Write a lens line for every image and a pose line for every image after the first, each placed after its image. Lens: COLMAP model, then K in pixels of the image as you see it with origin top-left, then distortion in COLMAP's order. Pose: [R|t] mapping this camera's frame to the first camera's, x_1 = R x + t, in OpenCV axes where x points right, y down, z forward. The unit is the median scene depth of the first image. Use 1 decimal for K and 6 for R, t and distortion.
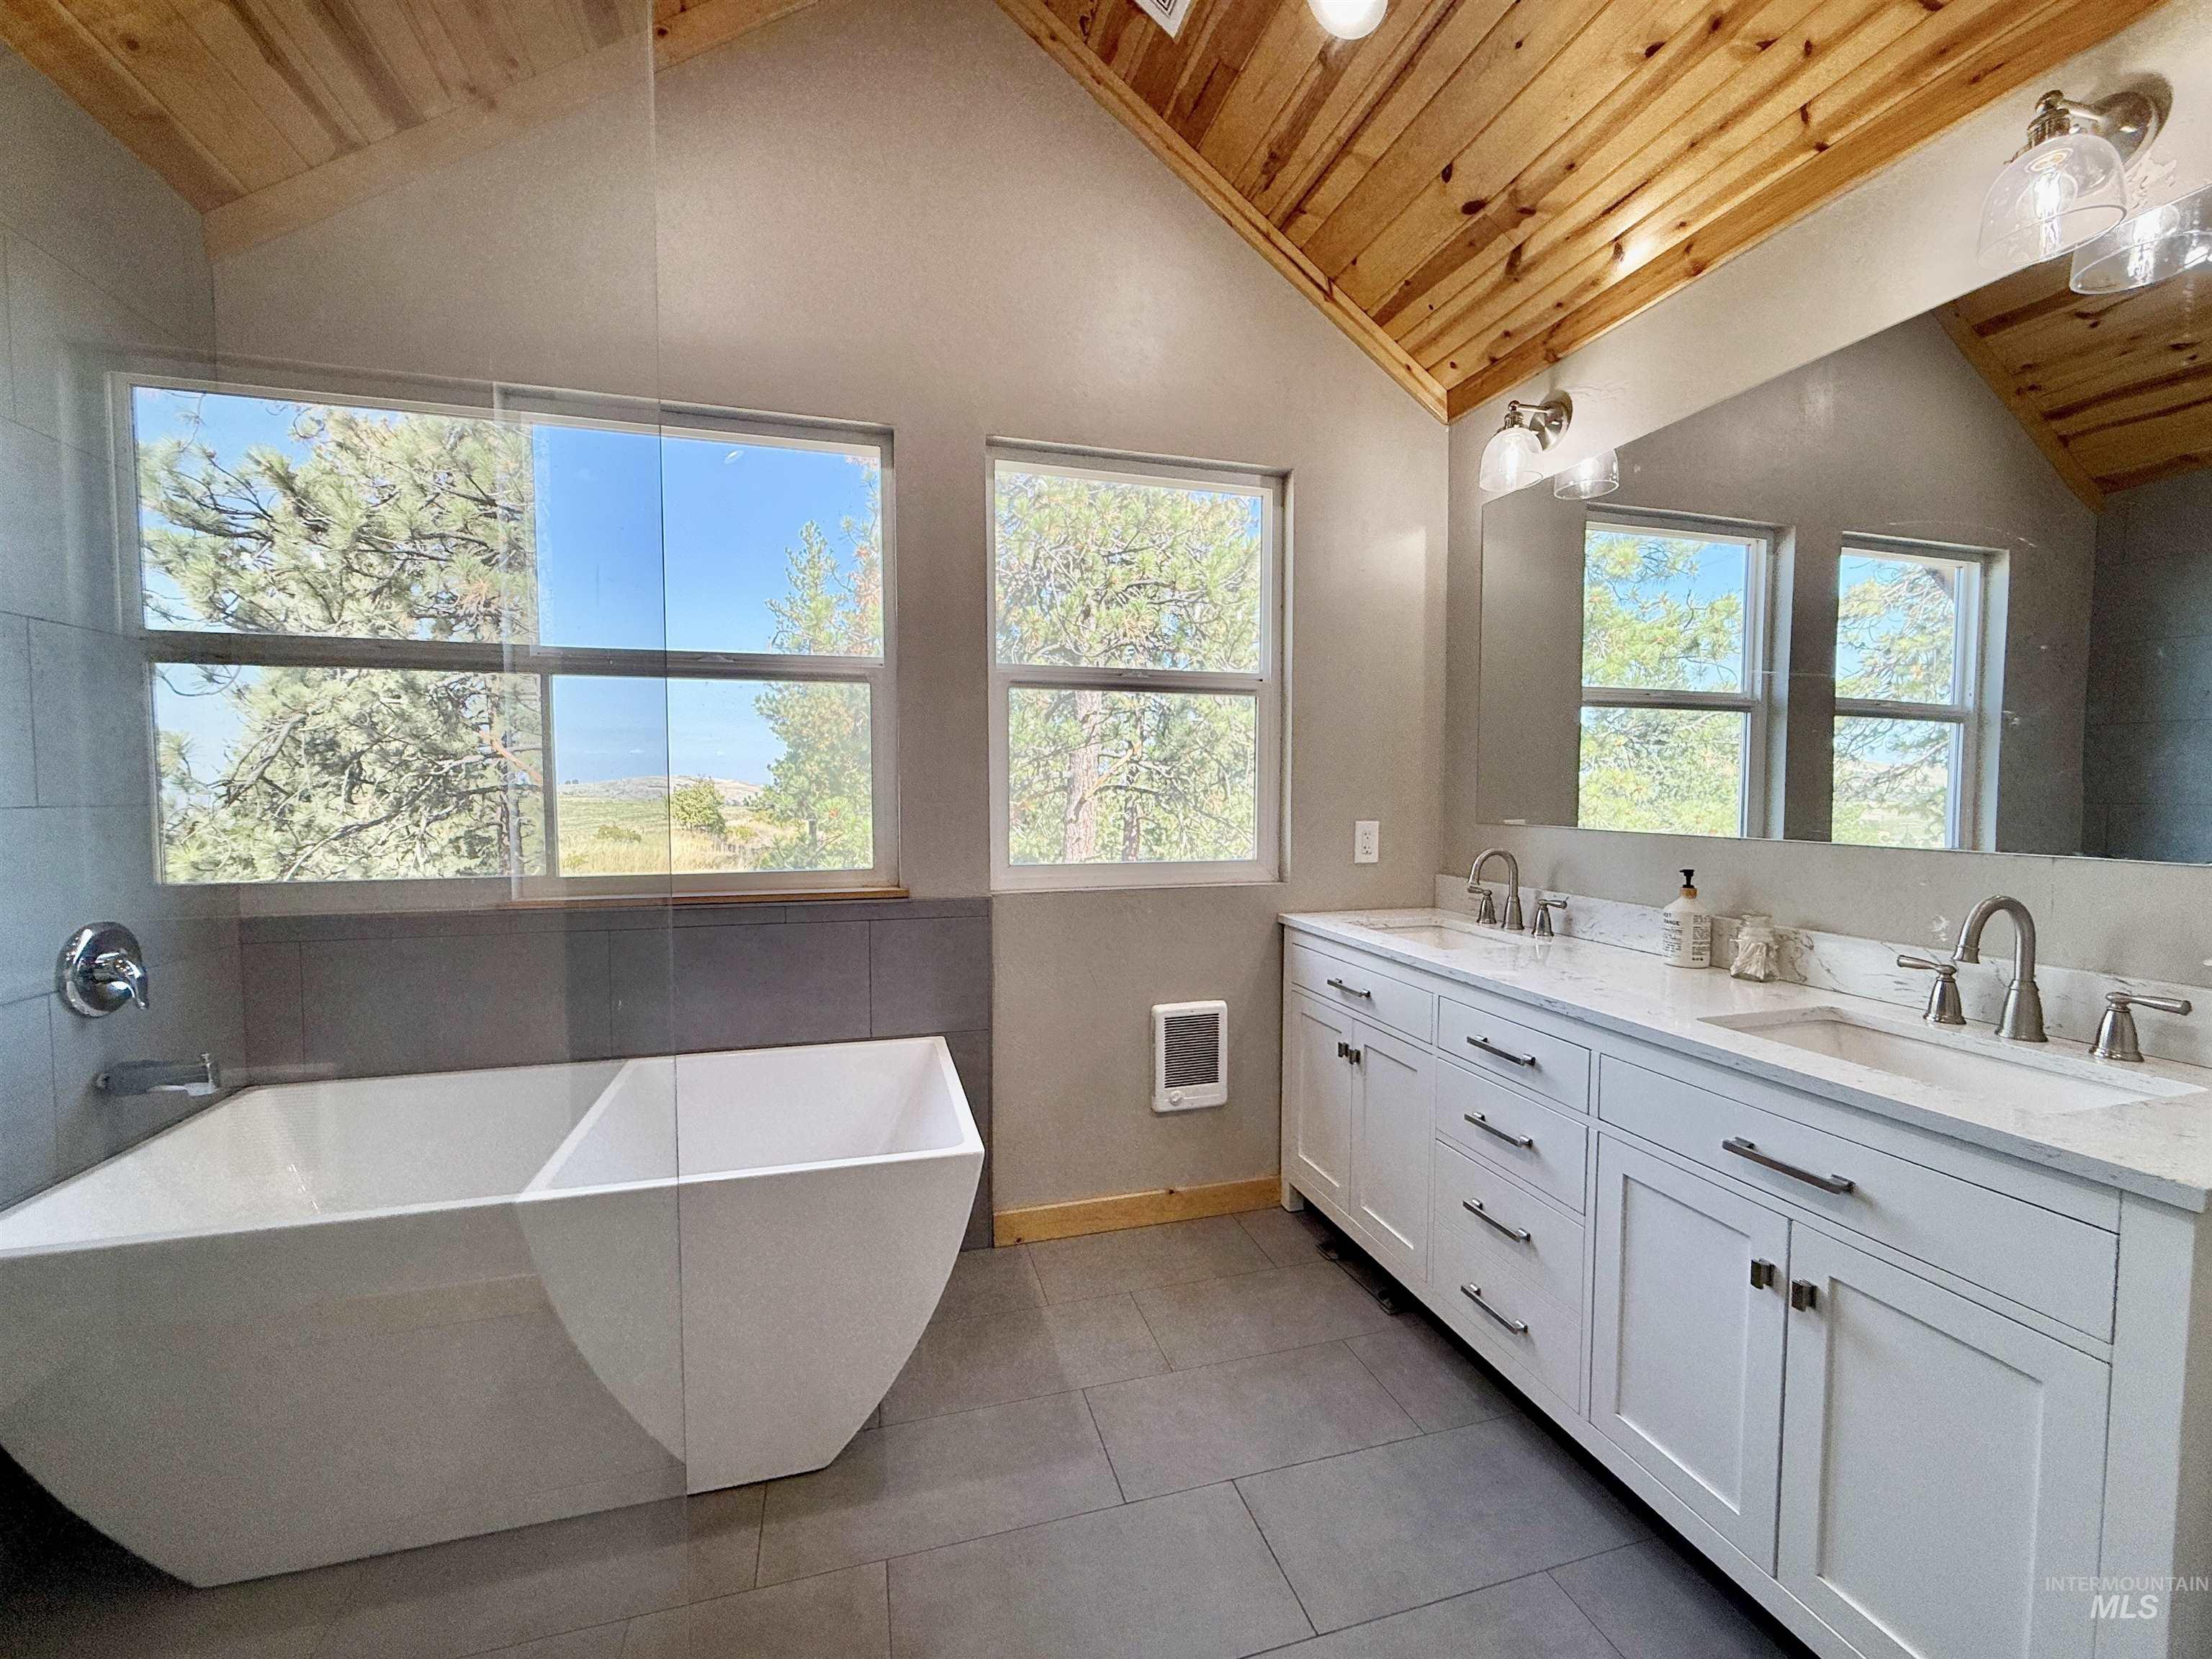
lens RADIAL K [[878.1, 0, 1101.6], [0, 878.1, 830.0], [0, 0, 1]] dist [-0.000898, 0.000809]
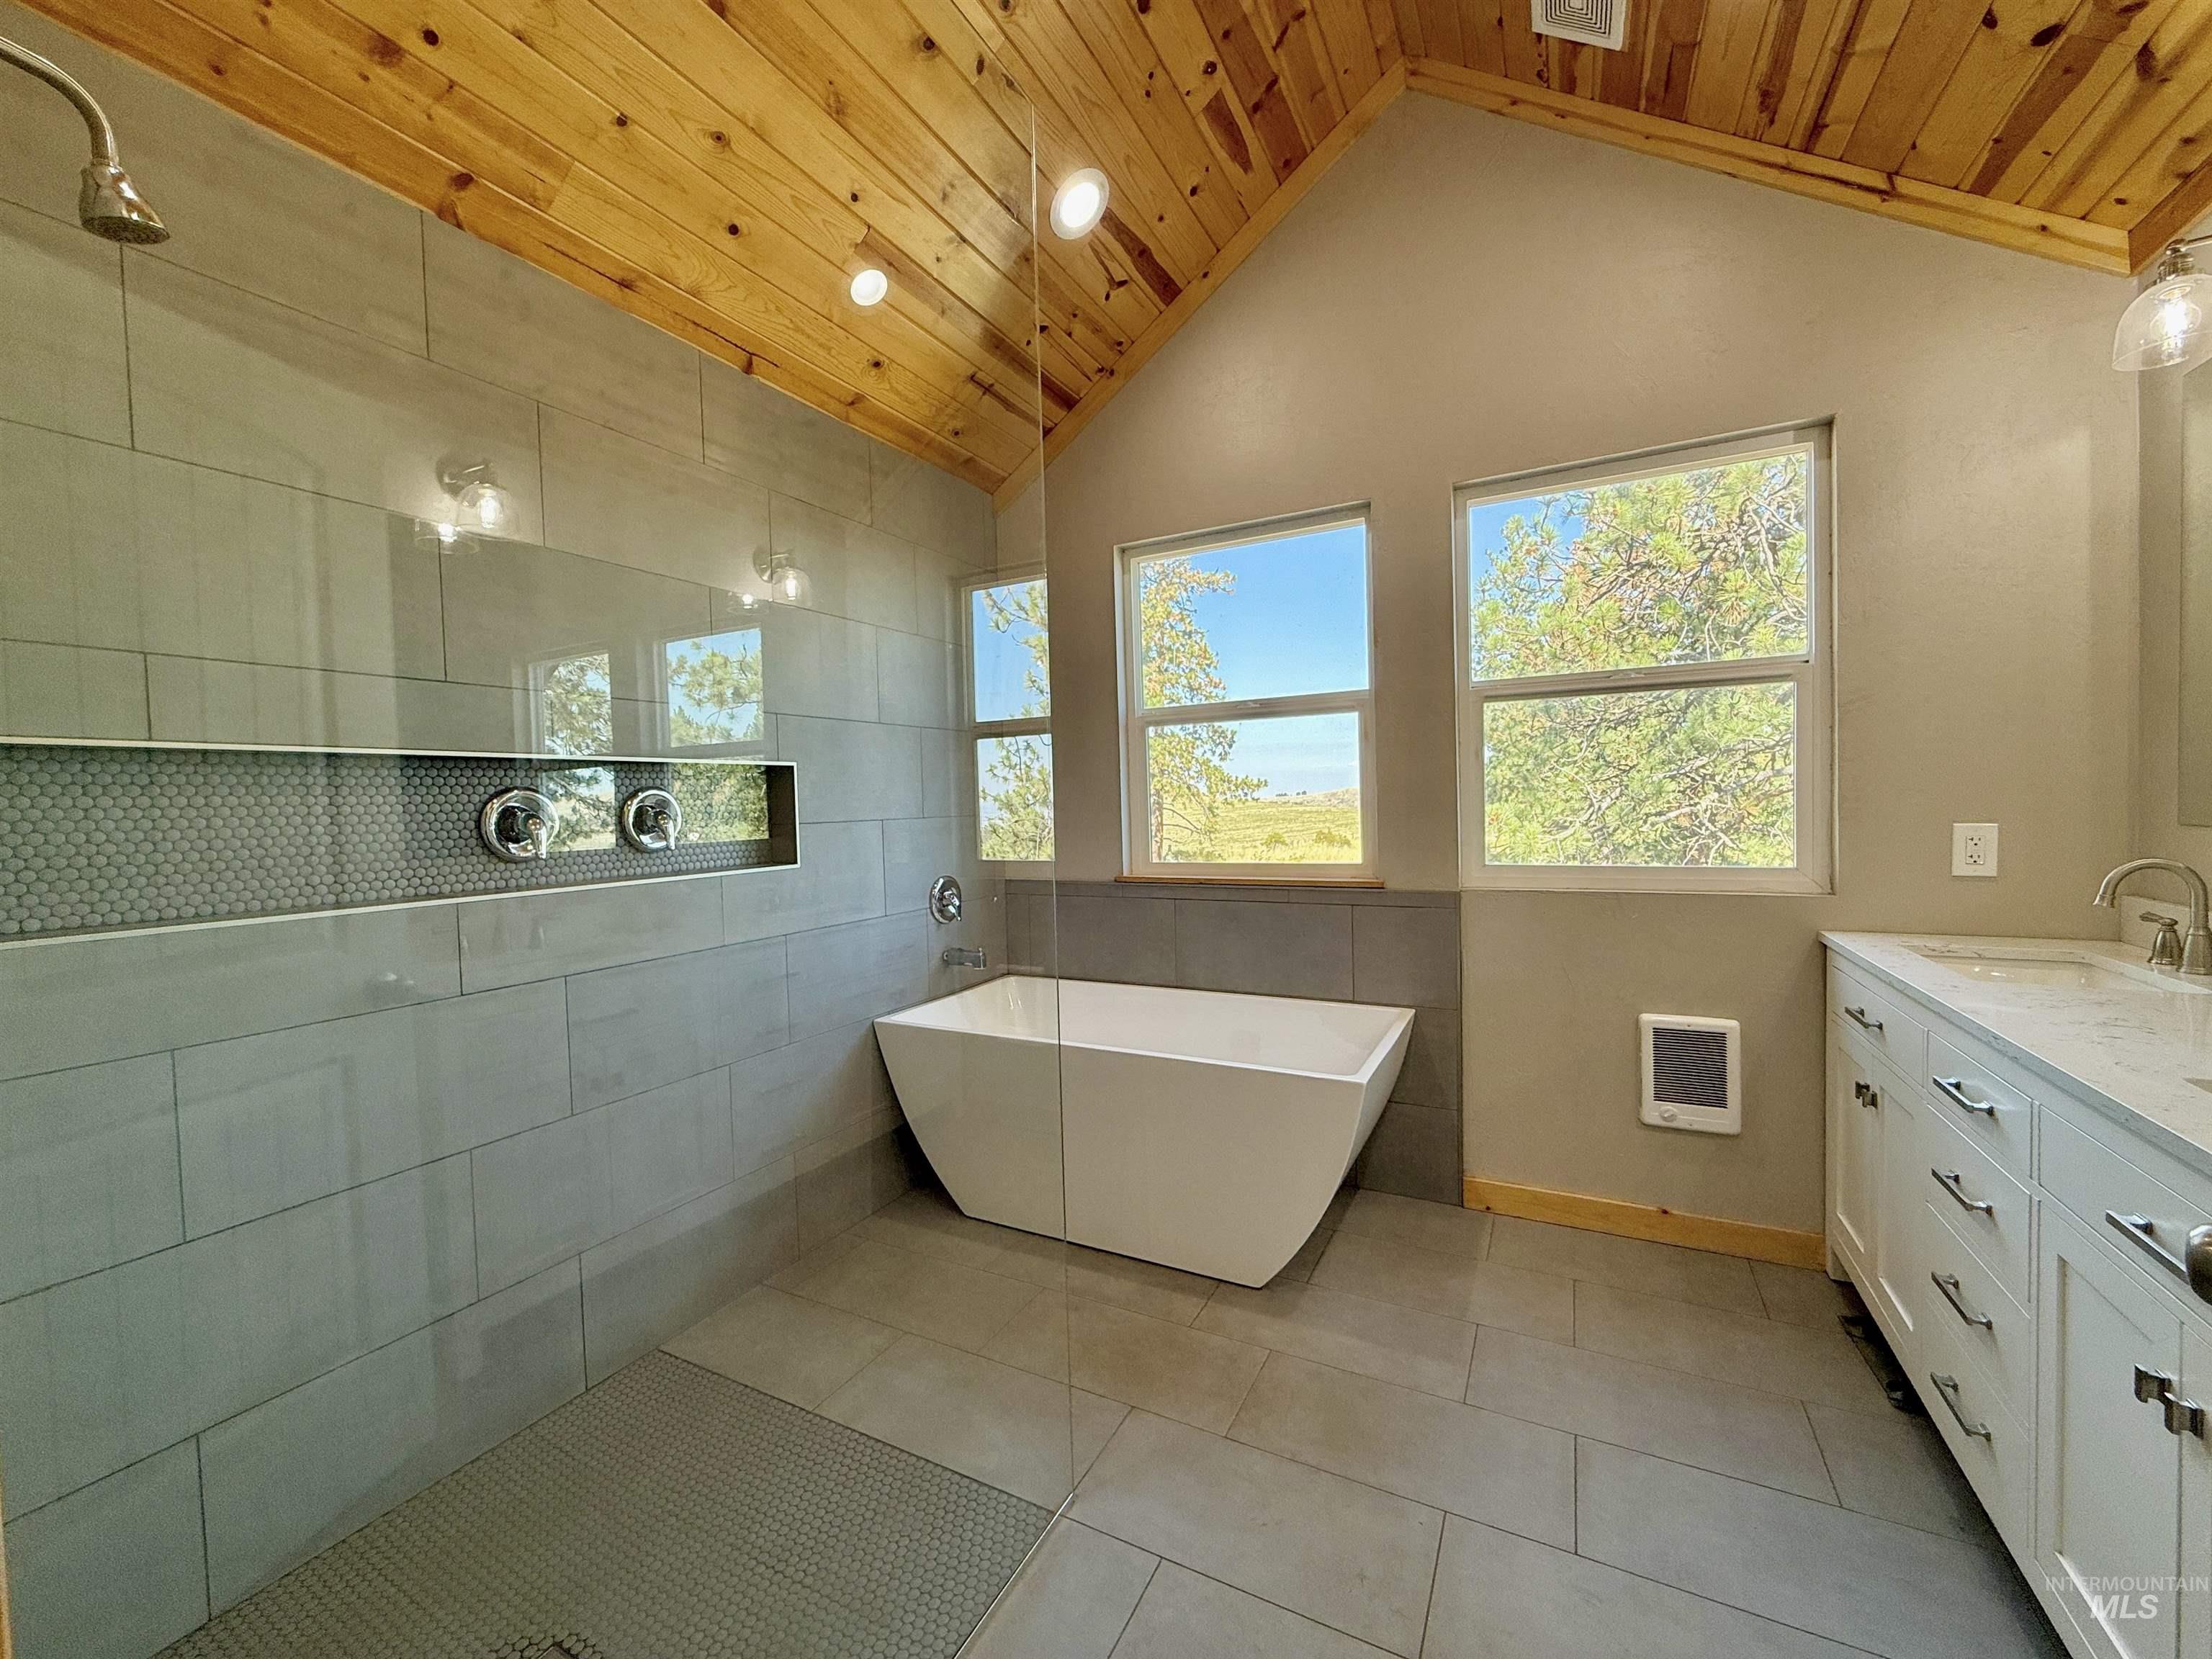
lens RADIAL K [[878.1, 0, 1102.6], [0, 878.1, 828.8], [0, 0, 1]] dist [-0.000898, 0.000809]
pose [[0.723139, 0.000974, -0.690702, 0.317973], [-0.006570, 0.999963, -0.005469, 0.005102], [0.690671, 0.008492, 0.723119, -0.124725]]
